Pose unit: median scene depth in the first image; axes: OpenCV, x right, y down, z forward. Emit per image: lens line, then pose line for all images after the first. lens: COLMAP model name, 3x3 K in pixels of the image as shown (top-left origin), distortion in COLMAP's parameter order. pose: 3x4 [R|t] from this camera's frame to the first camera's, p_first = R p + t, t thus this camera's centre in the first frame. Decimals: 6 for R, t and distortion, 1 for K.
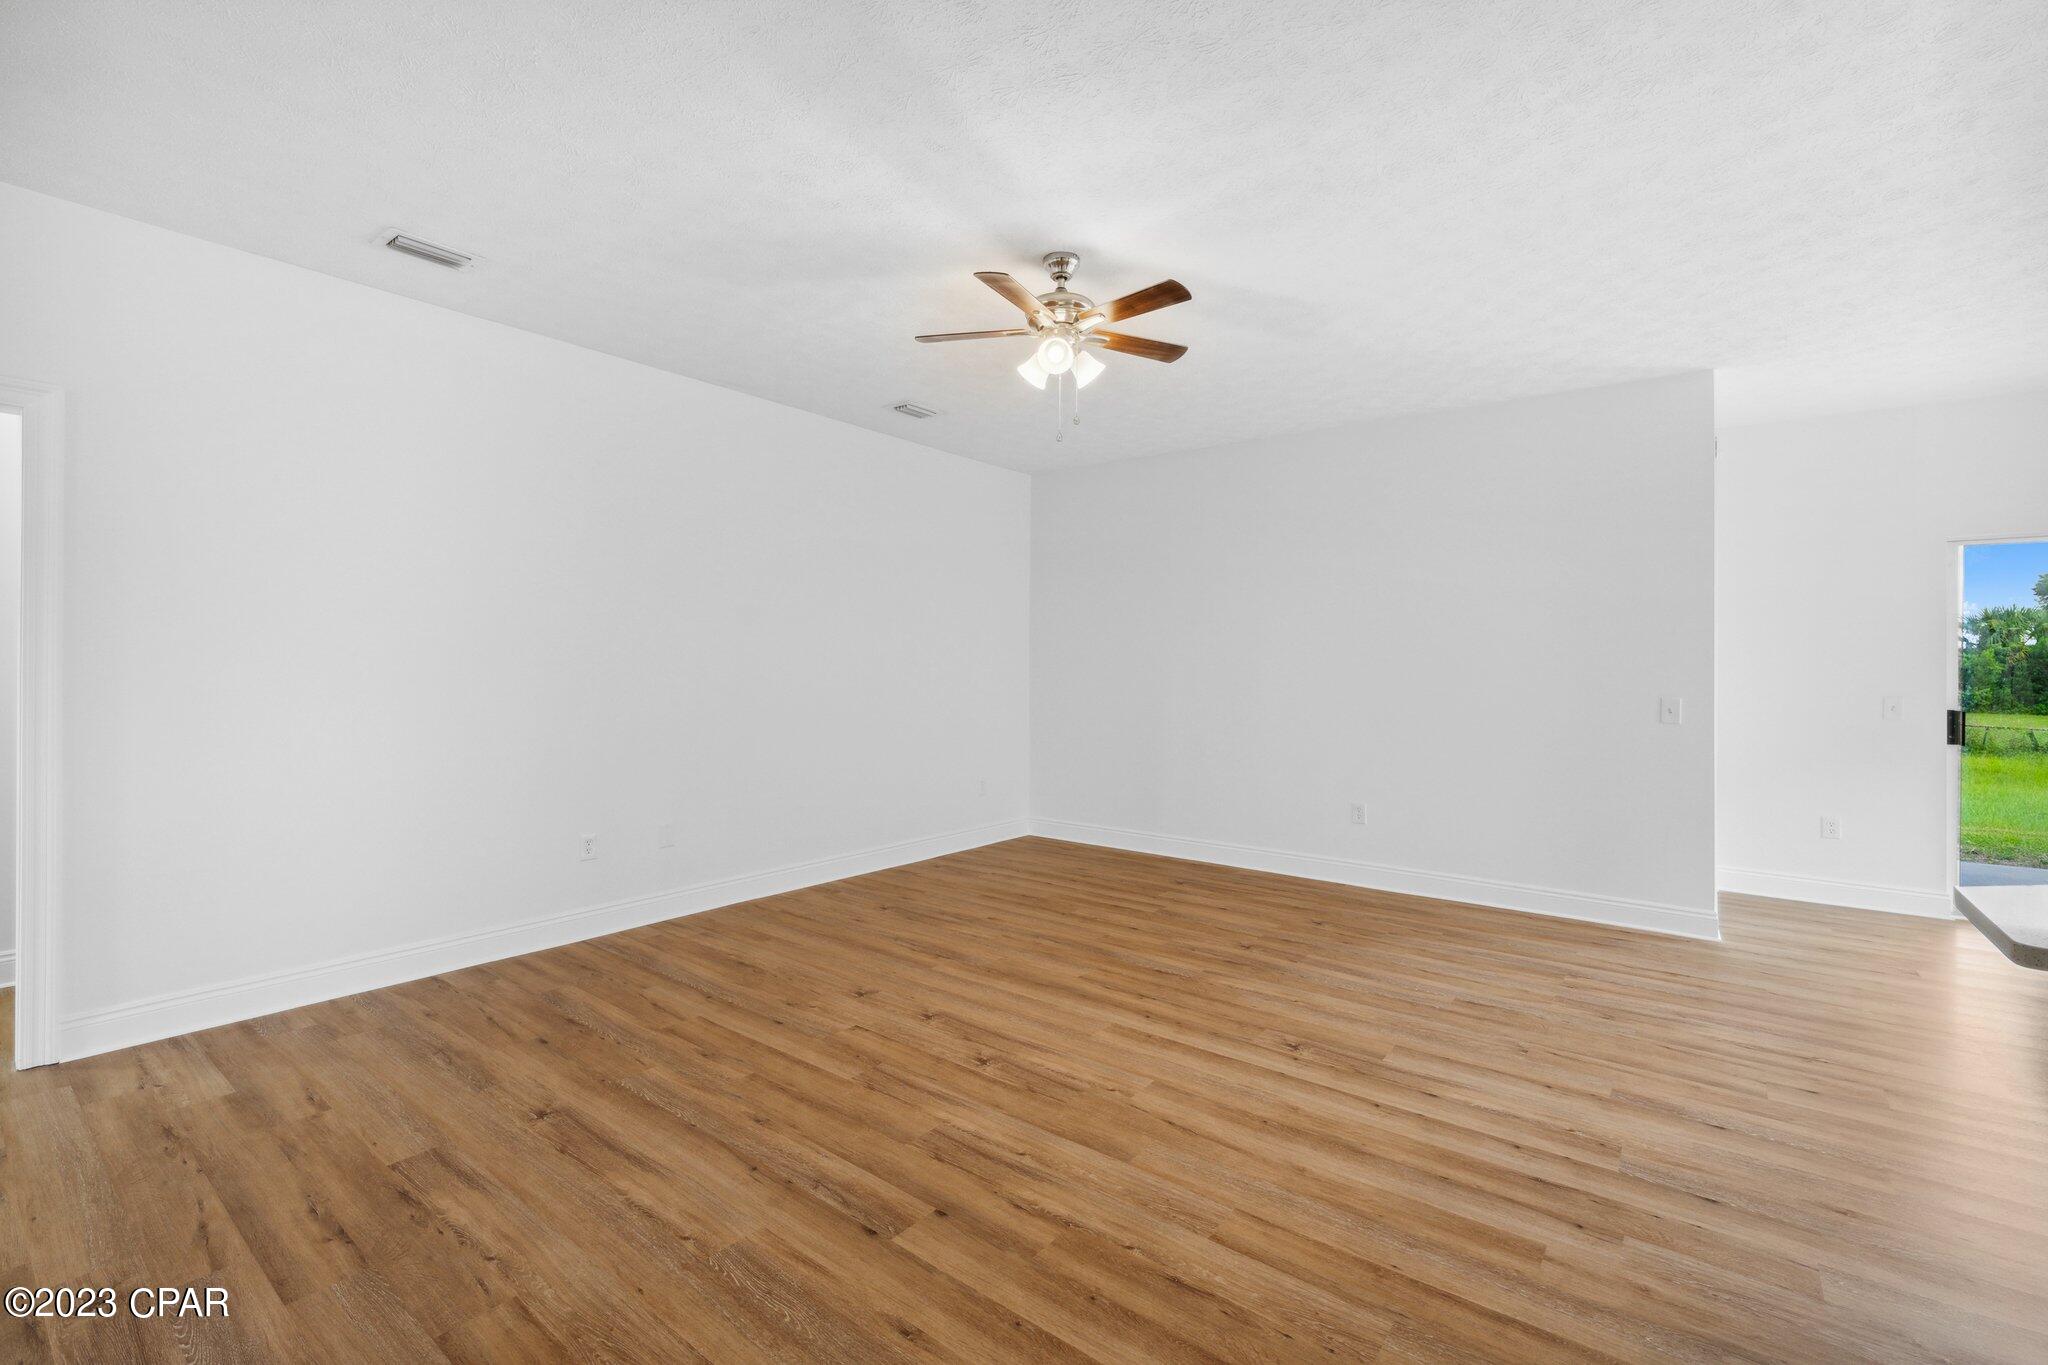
lens RADIAL K [[905.9, 0, 1021.4], [0, 905.9, 675.6], [0, 0, 1]] dist [-0.004108, -0.000651]
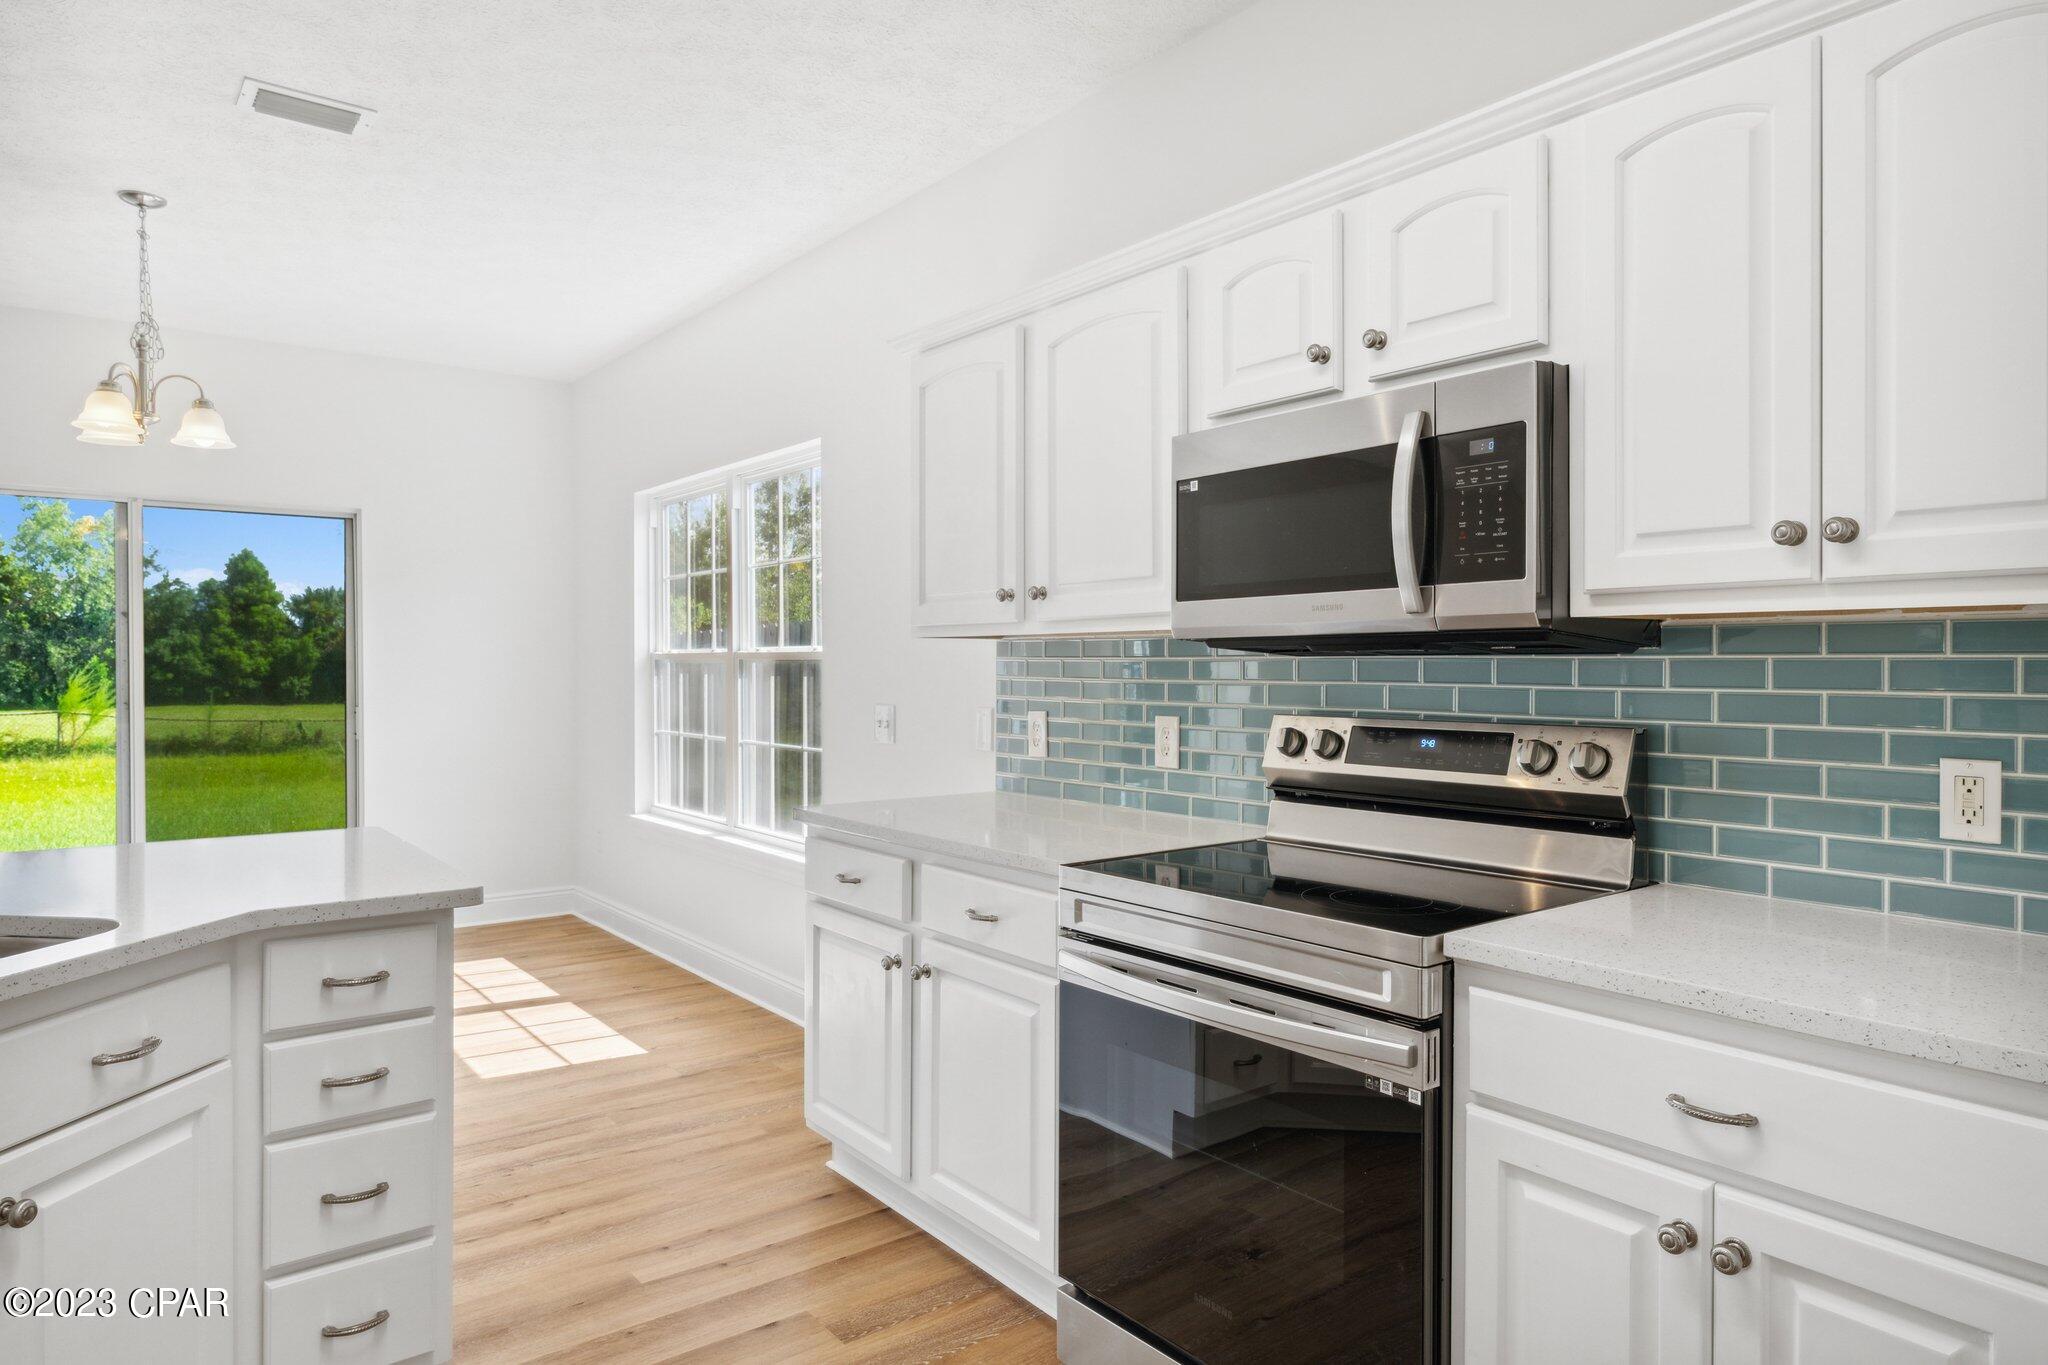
lens RADIAL K [[1232.9, 0, 1044.1], [0, 1232.9, 673.3], [0, 0, 1]] dist [0.004769, 0.001195]
pose [[0.228411, -0.019541, 0.973369, 0.489810], [0.014077, 0.999760, 0.016767, 0.005263], [-0.973463, 0.009872, 0.228631, -0.260467]]
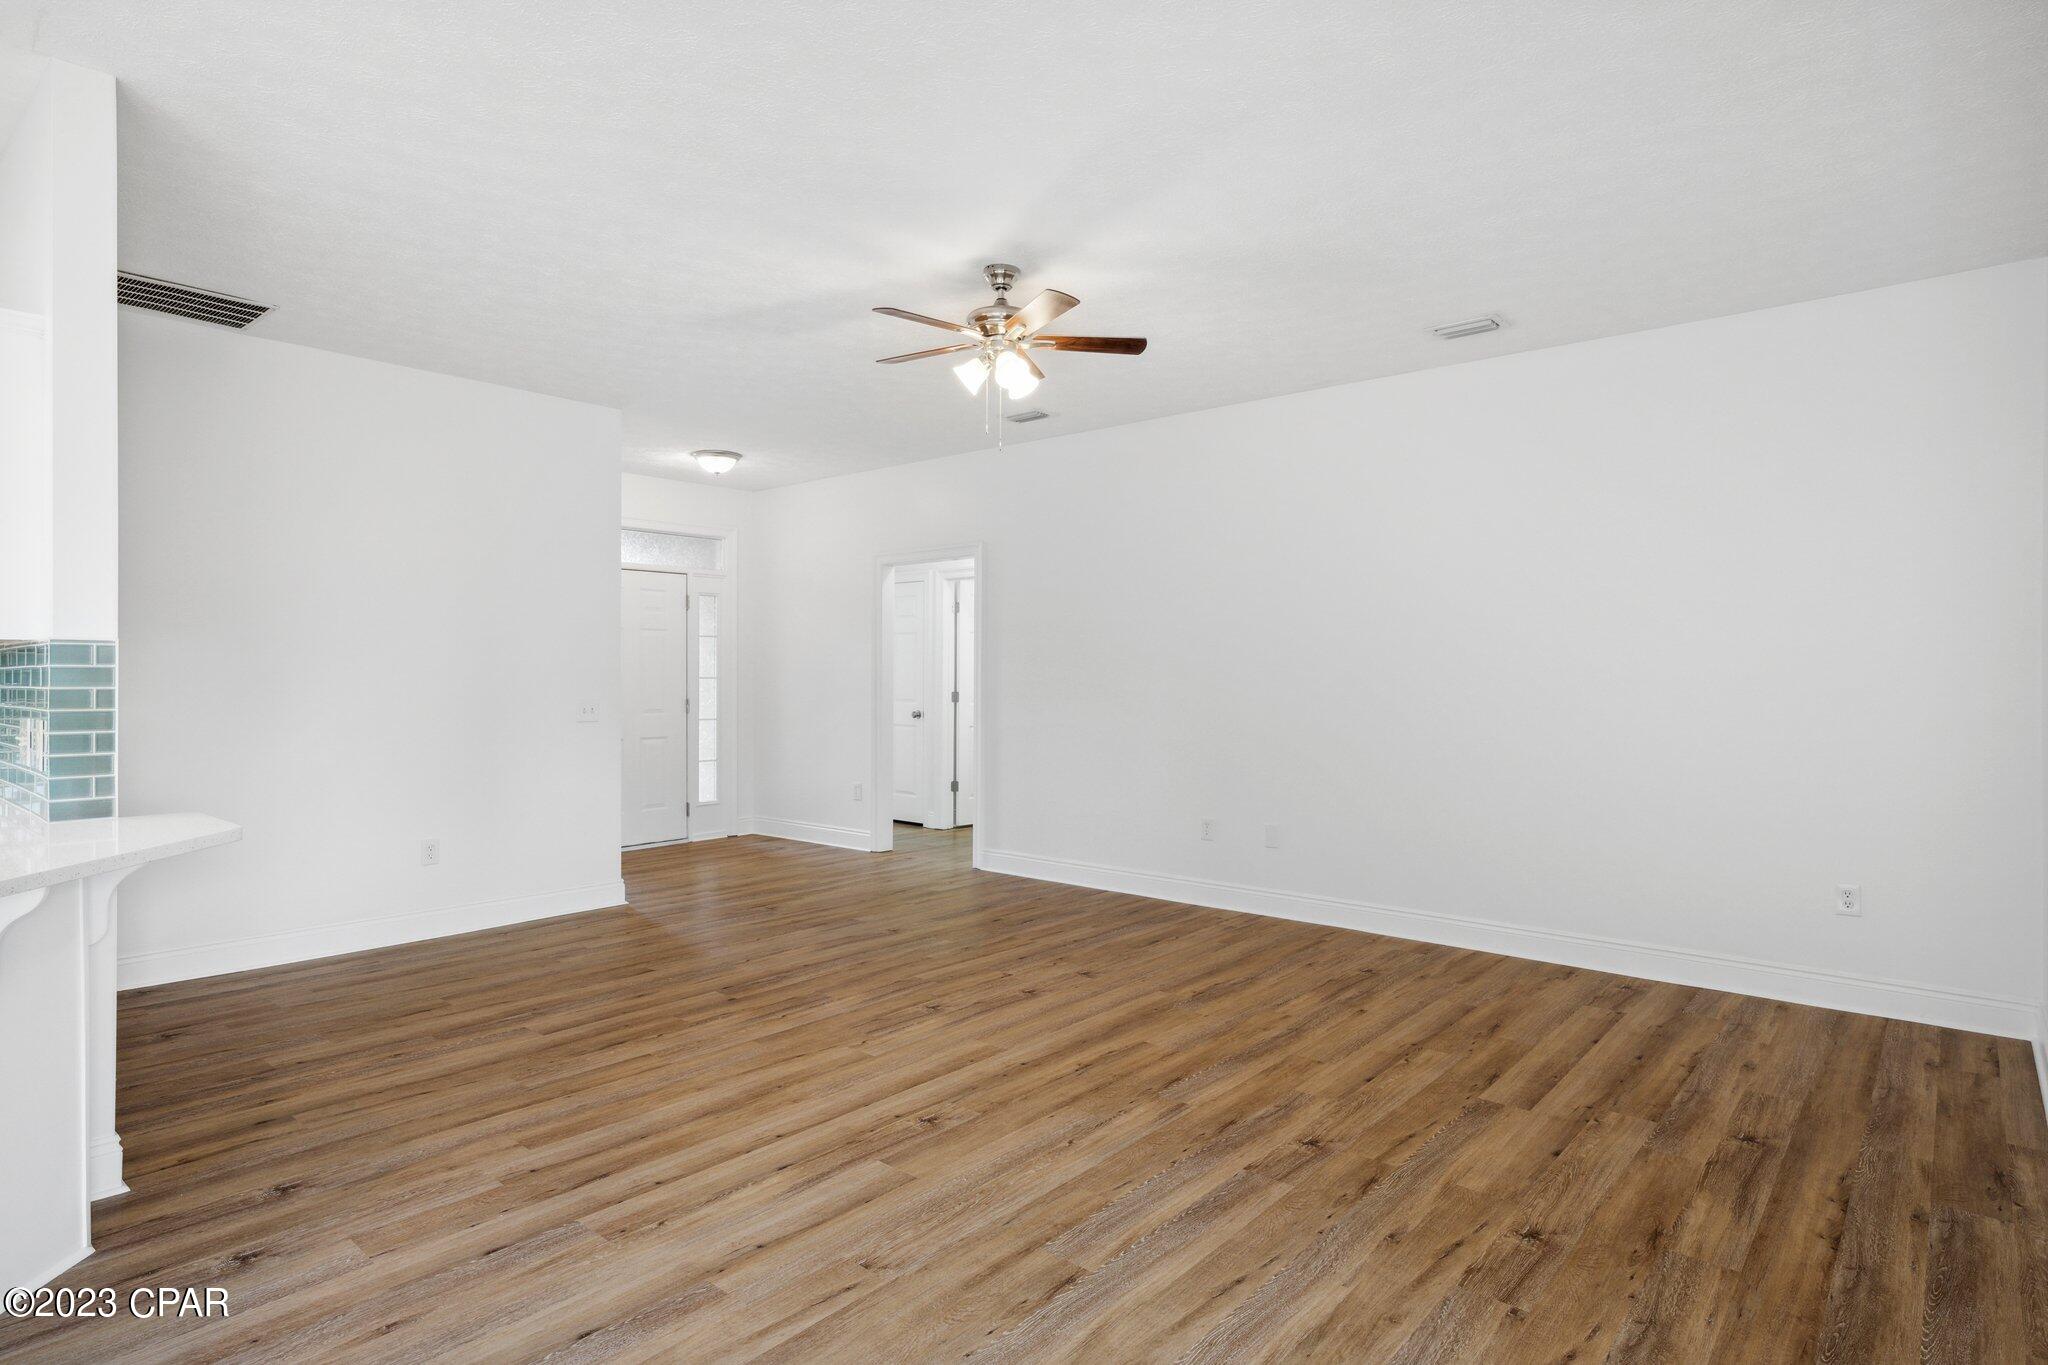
lens RADIAL K [[1073.3, 0, 1017.3], [0, 1073.3, 696.8], [0, 0, 1]] dist [0.006524, -0.001371]
pose [[-0.053525, 0.013904, -0.998470, 1.344929], [-0.012426, 0.999816, 0.014589, -0.004479], [0.998489, 0.013187, -0.053342, 1.169827]]
